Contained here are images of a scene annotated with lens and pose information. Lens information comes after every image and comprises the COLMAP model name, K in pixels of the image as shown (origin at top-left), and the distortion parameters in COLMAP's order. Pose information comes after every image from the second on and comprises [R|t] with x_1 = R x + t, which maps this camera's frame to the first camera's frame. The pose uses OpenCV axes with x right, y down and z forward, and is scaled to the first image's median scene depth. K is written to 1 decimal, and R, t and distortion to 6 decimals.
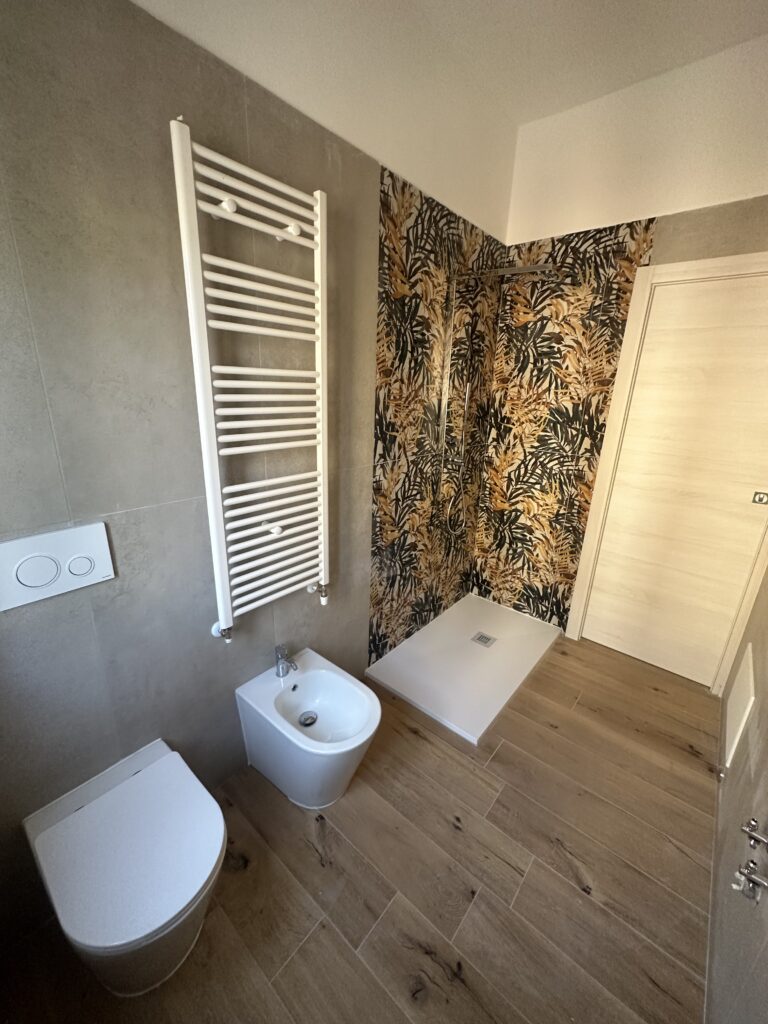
lens RADIAL K [[406.1, 0, 386.4], [0, 406.1, 508.2], [0, 0, 1]] dist [-0.002519, 0.000889]
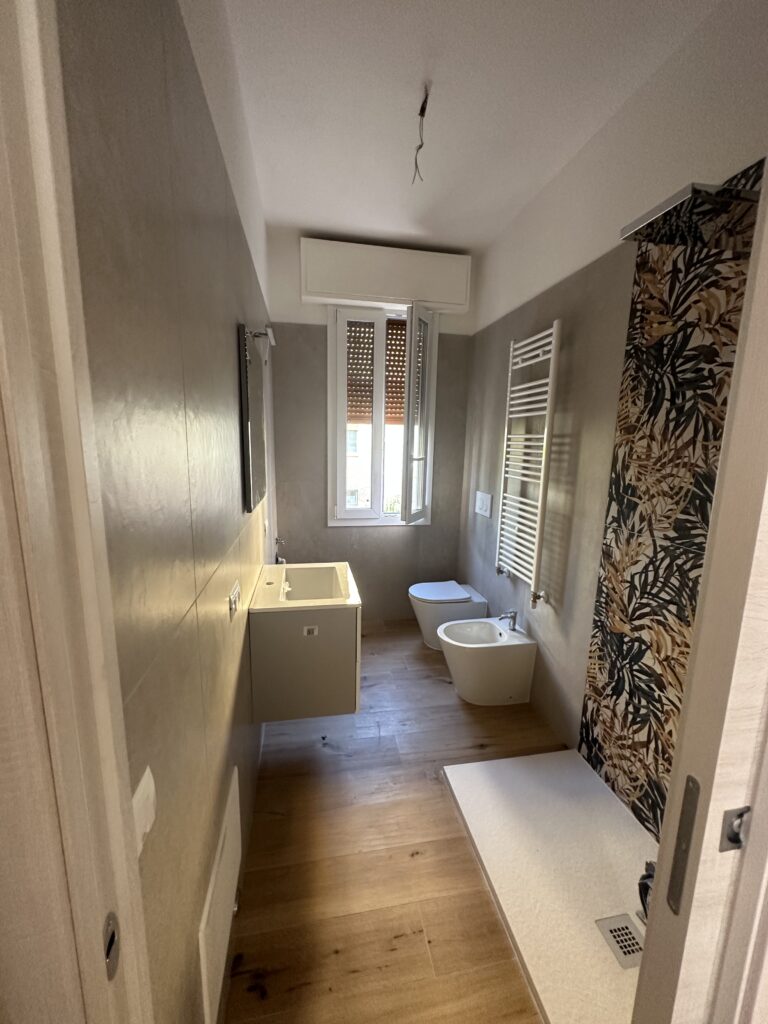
lens RADIAL K [[406.1, 0, 386.7], [0, 406.1, 510.1], [0, 0, 1]] dist [-0.002519, 0.000889]
pose [[-0.626552, 0.080549, -0.775206, 0.993271], [-0.273845, 0.908474, 0.315728, -0.291146], [0.729686, 0.410106, -0.547148, 1.109779]]
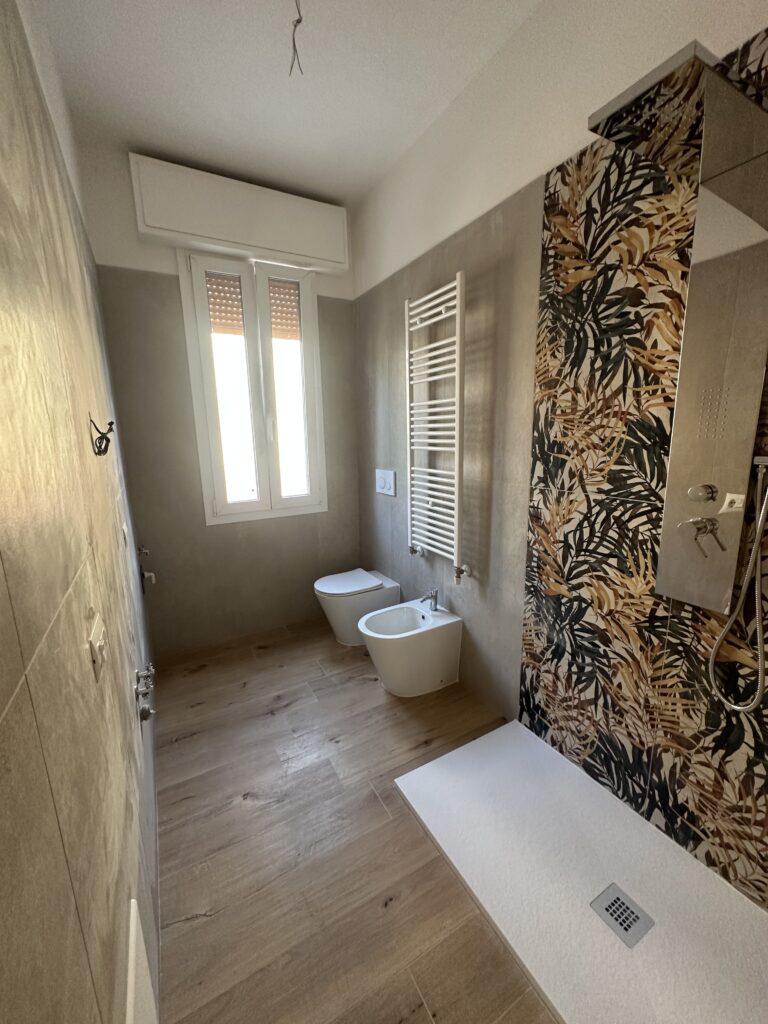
lens RADIAL K [[406.1, 0, 384.1], [0, 406.1, 509.9], [0, 0, 1]] dist [-0.002519, 0.000889]
pose [[-0.349093, 0.150298, -0.924956, 0.911115], [-0.267673, 0.929936, 0.252132, -0.196240], [0.898045, 0.335604, -0.284404, 0.963140]]
